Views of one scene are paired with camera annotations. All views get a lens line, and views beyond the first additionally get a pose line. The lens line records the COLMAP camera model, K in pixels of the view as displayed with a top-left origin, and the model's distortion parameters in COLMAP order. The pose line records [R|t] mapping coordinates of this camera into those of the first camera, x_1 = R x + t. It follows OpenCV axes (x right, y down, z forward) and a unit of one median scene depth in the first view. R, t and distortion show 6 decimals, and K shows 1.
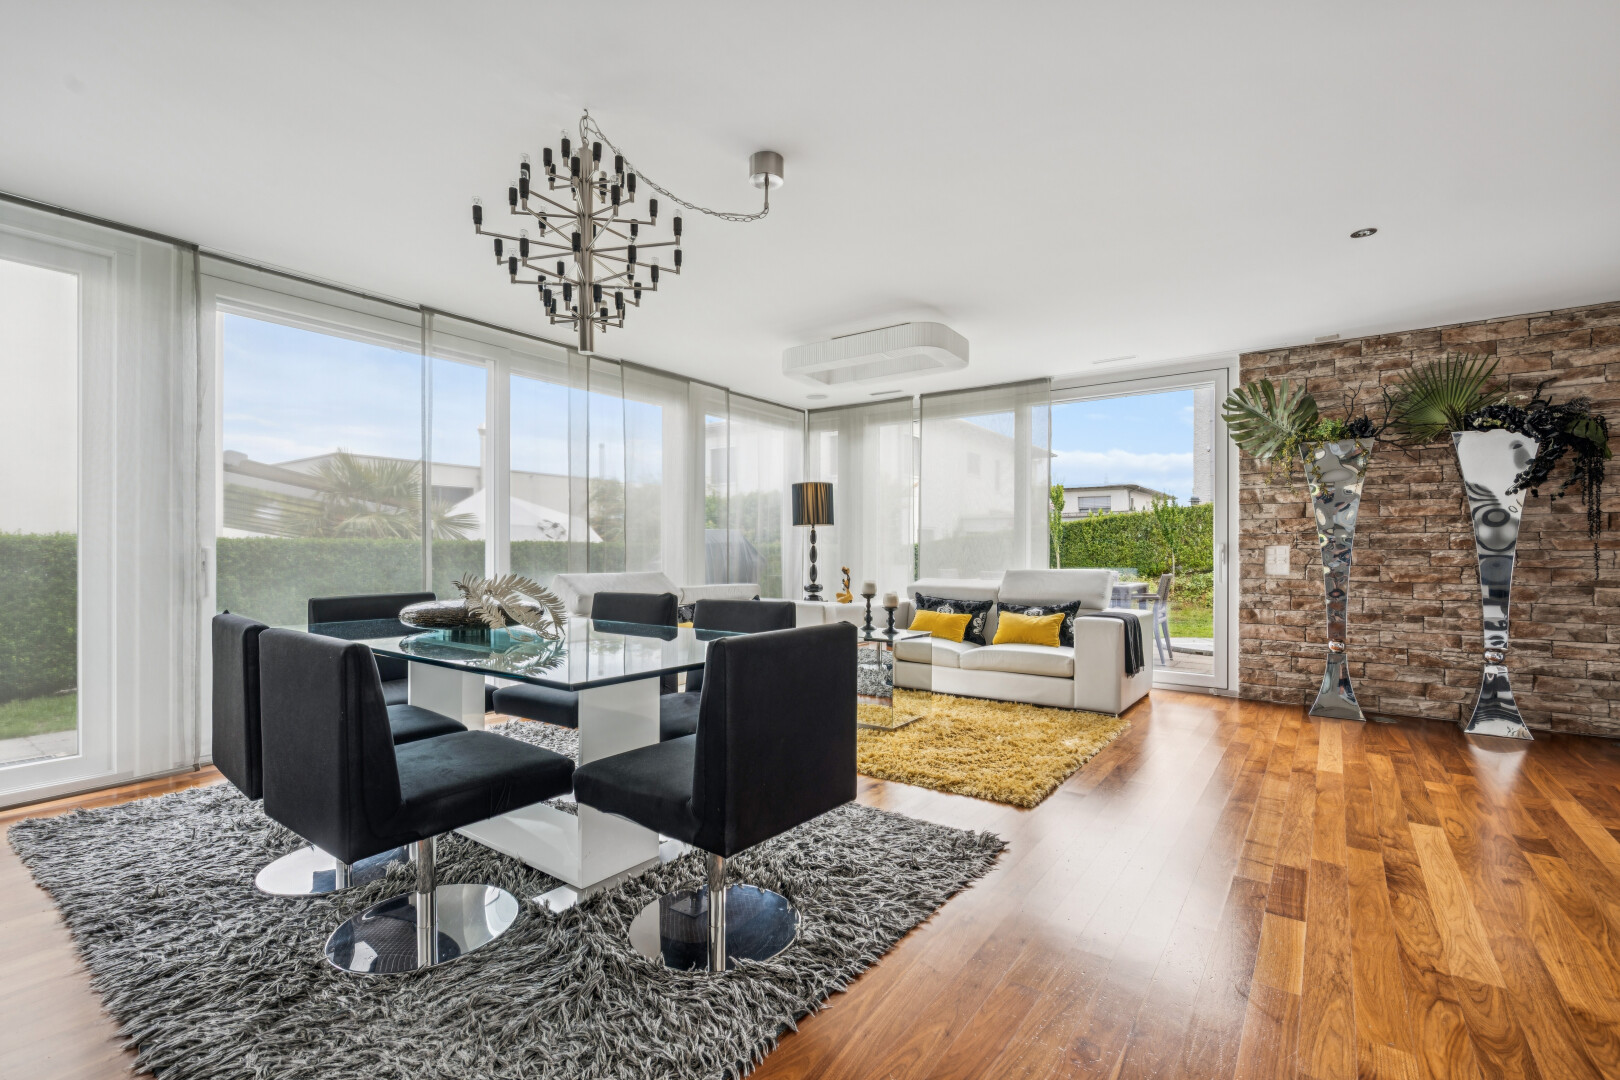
lens RADIAL K [[730.7, 0, 807.0], [0, 730.7, 538.0], [0, 0, 1]] dist [0.000721, -0.000311]
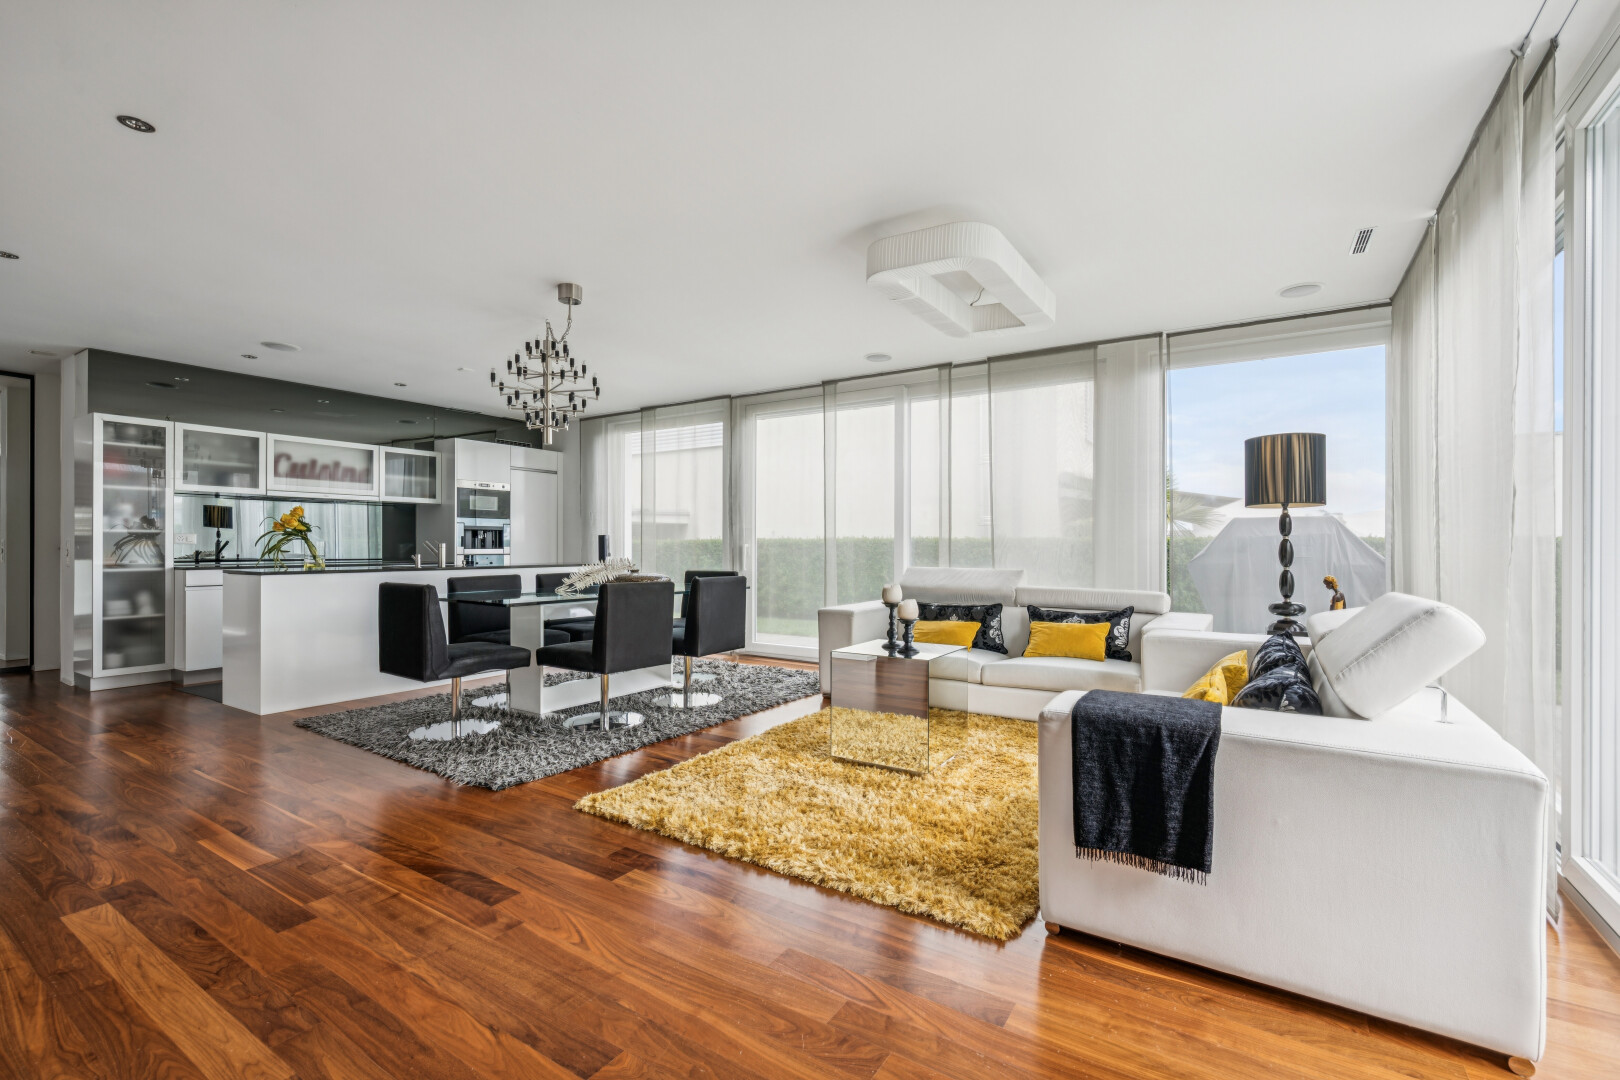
lens RADIAL K [[730.7, 0, 825.8], [0, 730.7, 541.4], [0, 0, 1]] dist [0.000721, -0.000311]
pose [[0.052813, -0.006368, -0.998584, 0.859919], [0.015971, 0.999857, -0.005532, 0.013655], [0.998477, -0.015656, 0.052907, 0.832601]]
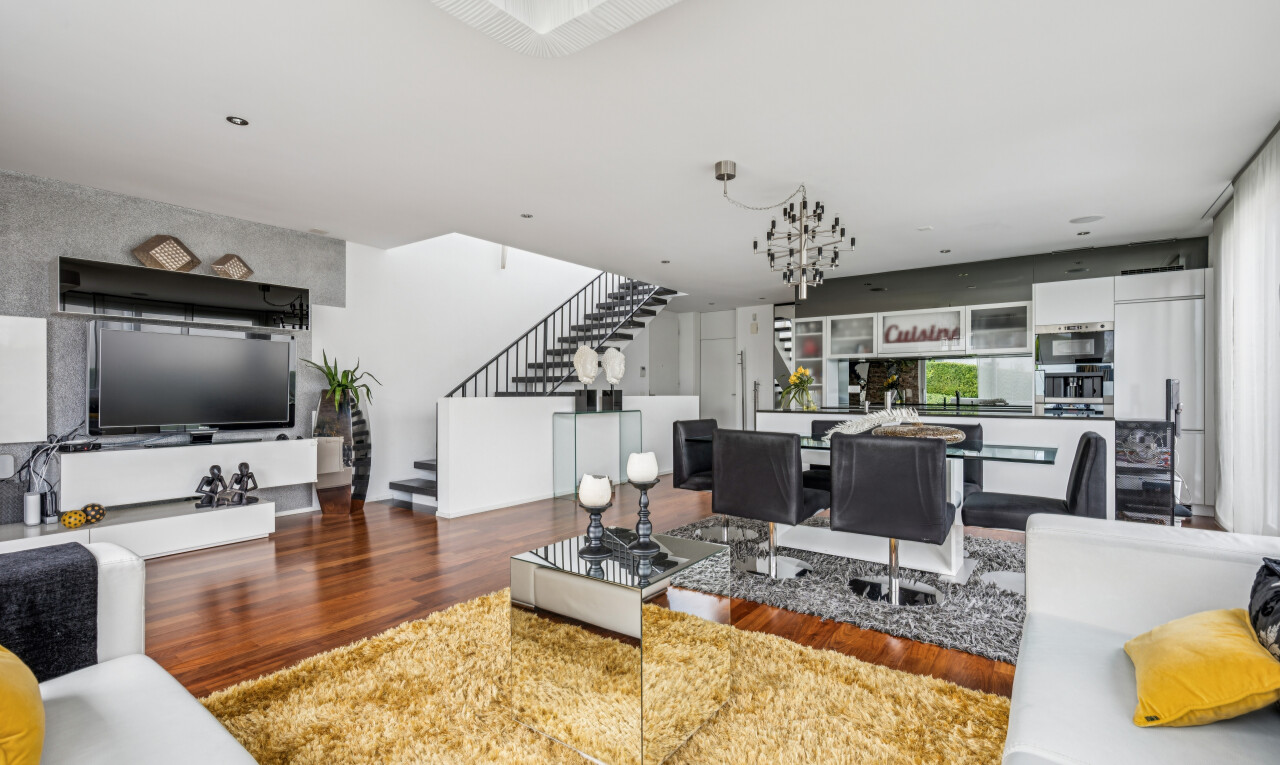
lens RADIAL K [[574.3, 0, 622.2], [0, 574.3, 387.5], [0, 0, 1]] dist [-0.001838, 0.000304]
pose [[-0.999408, -0.001023, 0.034387, 0.081463], [-0.001916, 0.999662, -0.025939, 0.020630], [-0.034349, -0.025989, -0.999072, 1.356517]]
